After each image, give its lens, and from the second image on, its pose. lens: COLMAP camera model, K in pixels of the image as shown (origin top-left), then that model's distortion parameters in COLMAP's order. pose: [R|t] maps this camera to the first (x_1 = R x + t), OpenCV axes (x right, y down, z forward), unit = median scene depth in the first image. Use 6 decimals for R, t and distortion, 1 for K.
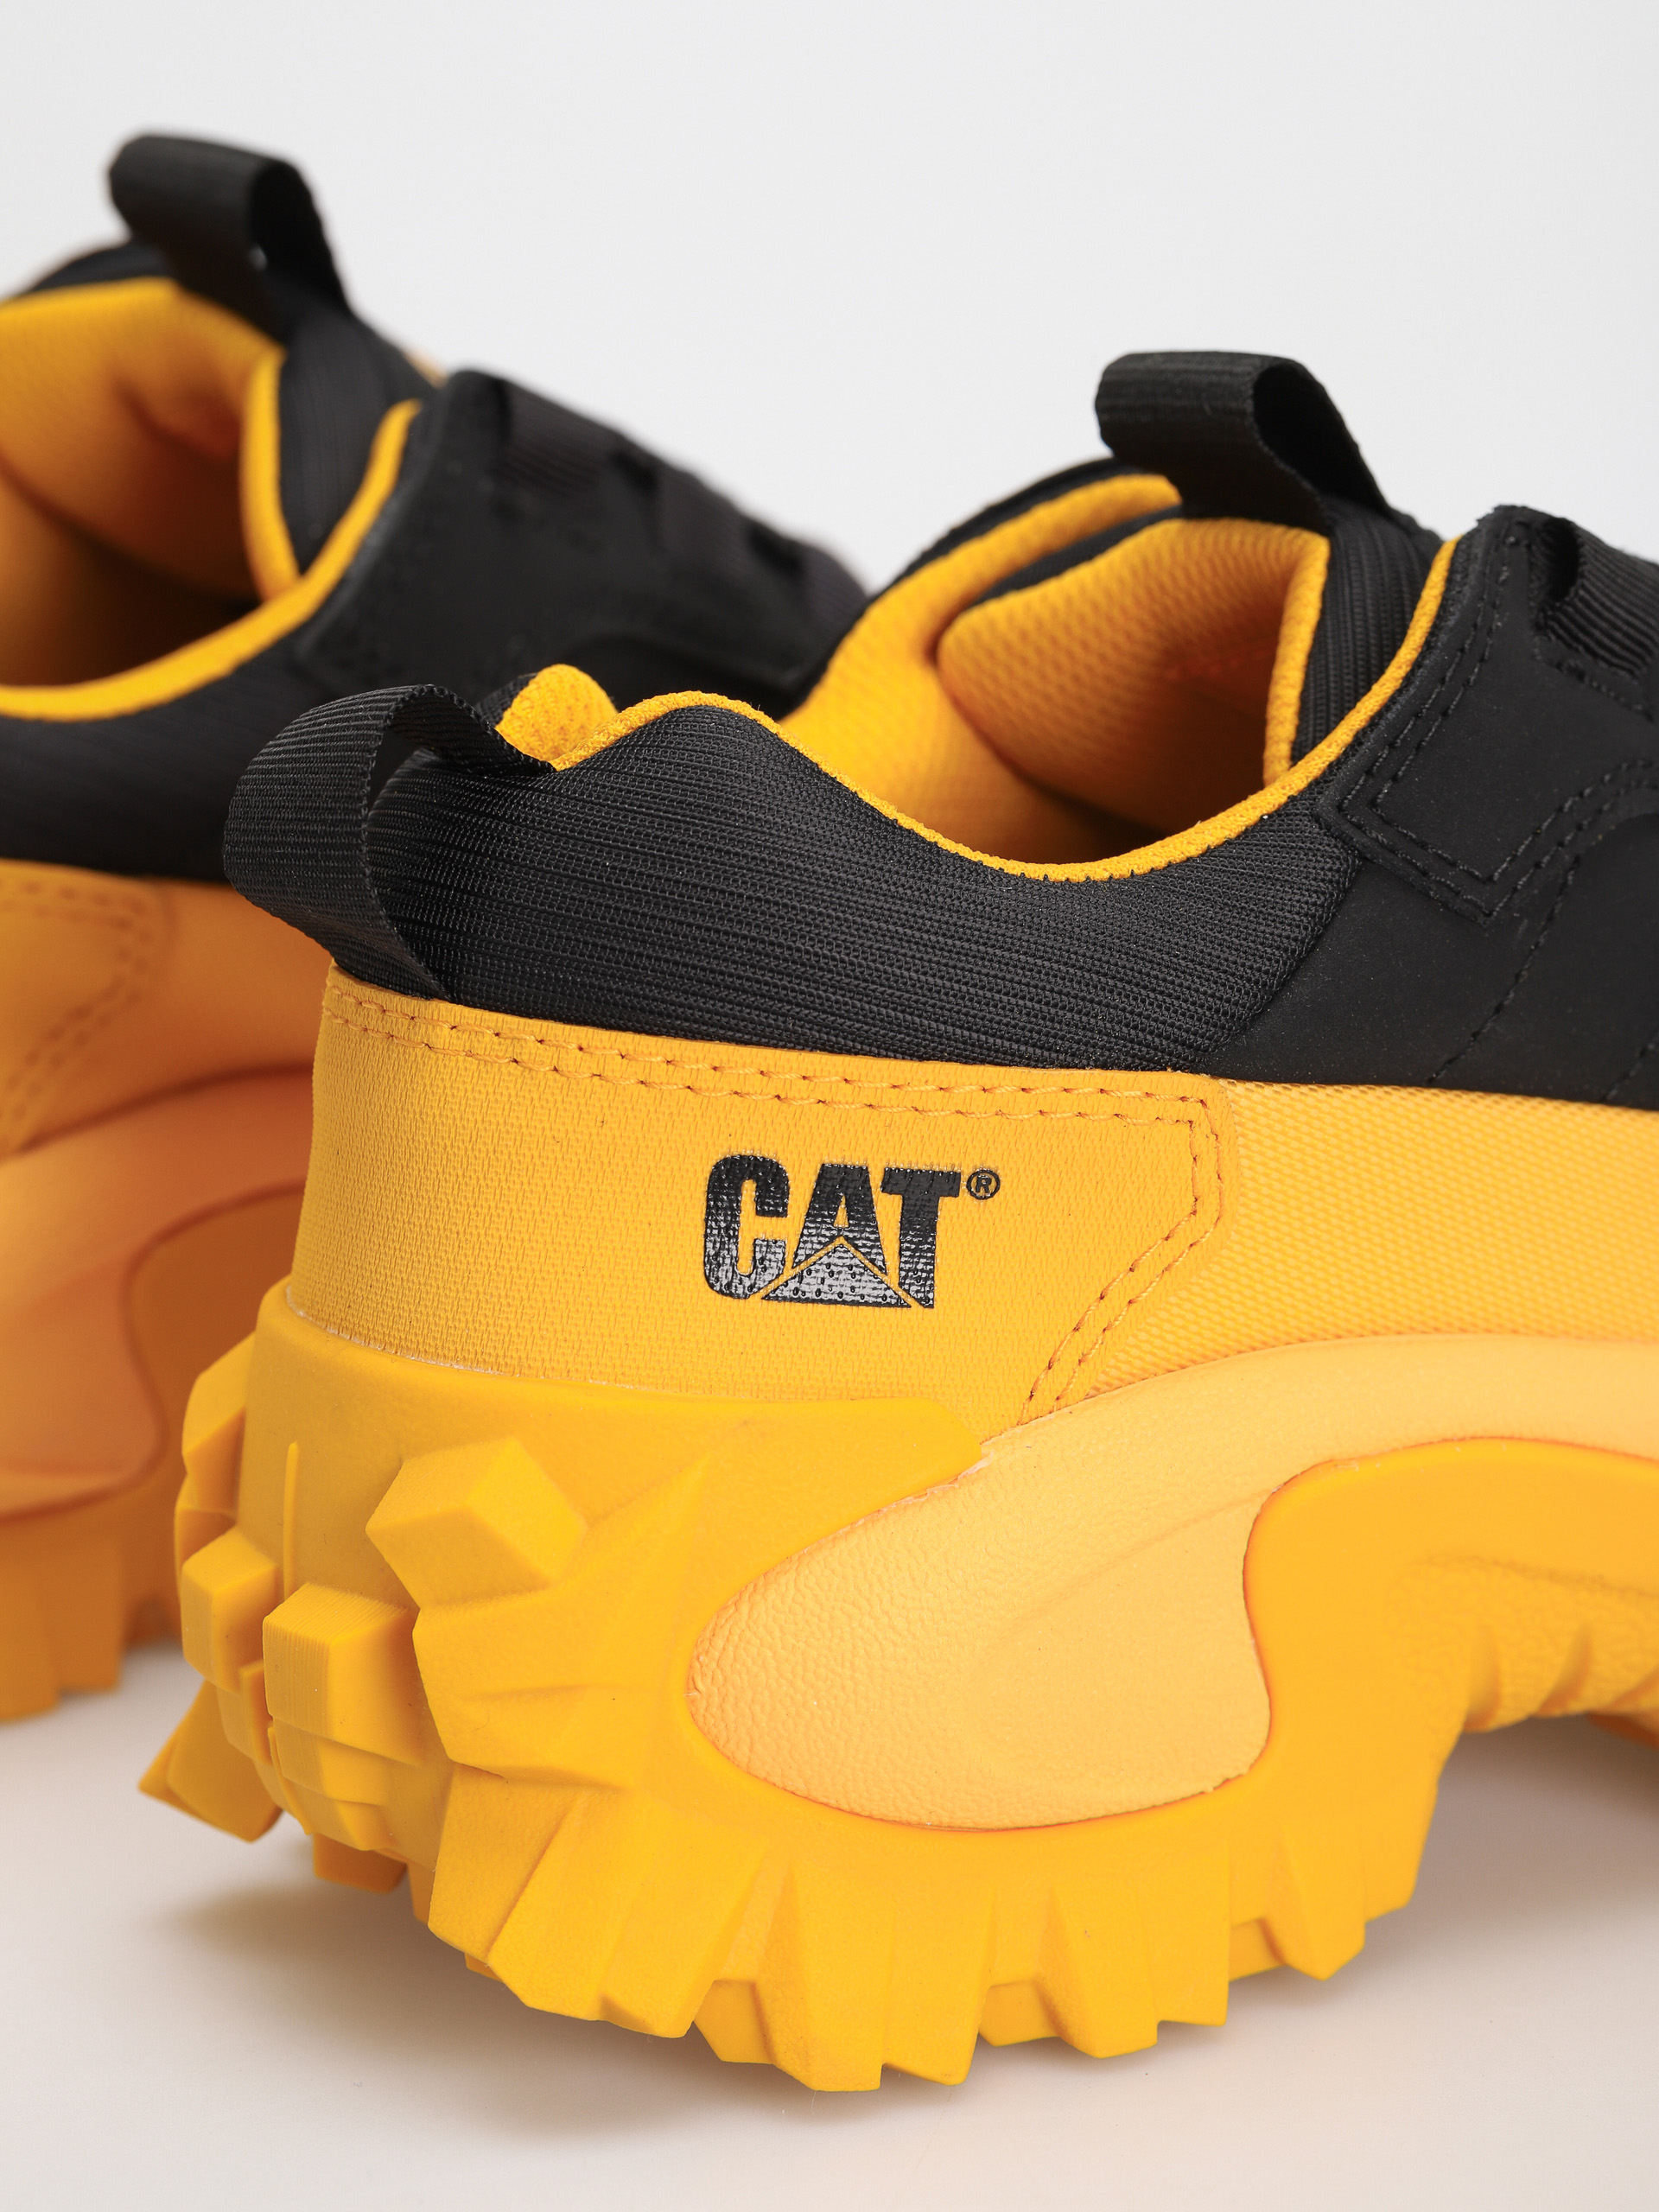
lens RADIAL K [[7656.8, 0, 831.6], [0, 7656.8, 1099.3], [0, 0, 1]] dist [-0.171259, 0.000000]
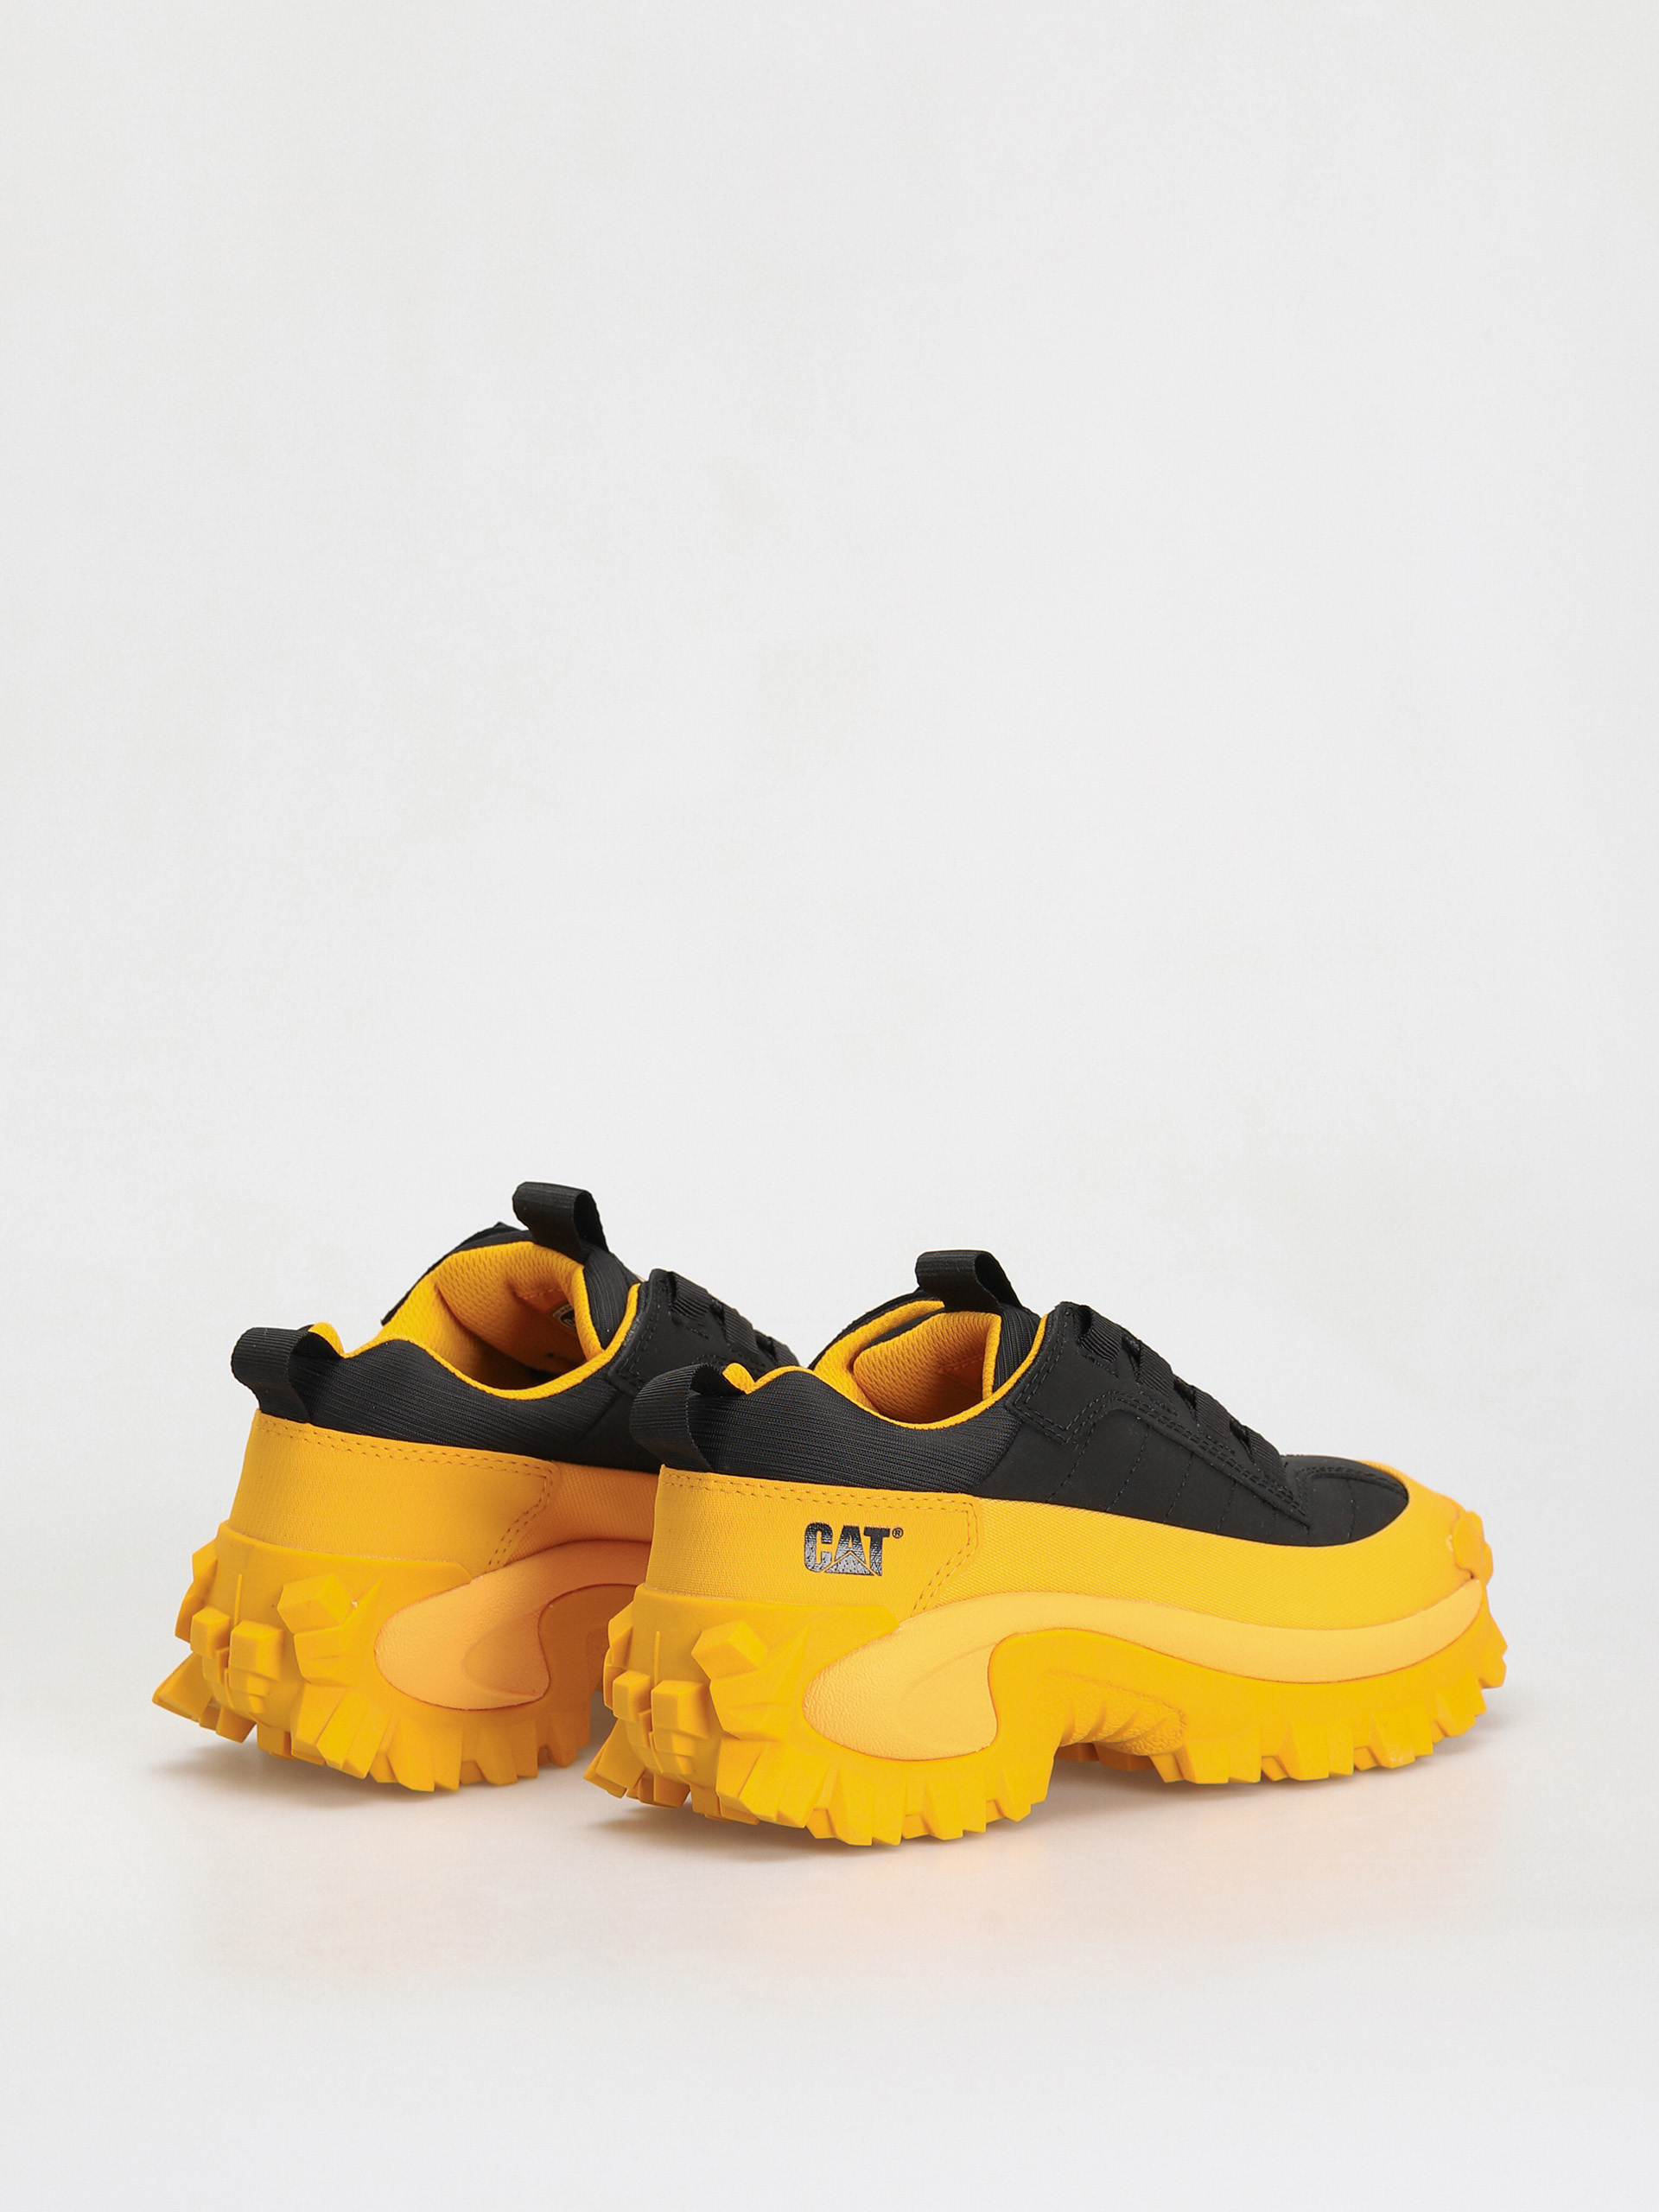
lens RADIAL K [[7656.8, 0, 828.9], [0, 7656.8, 1108.2], [0, 0, 1]] dist [-0.171259, 0.000000]
pose [[0.995370, -0.015233, 0.094907, -0.270904], [0.028799, 0.989267, -0.143251, 0.259000], [-0.091706, 0.145321, 0.985125, -1.823992]]
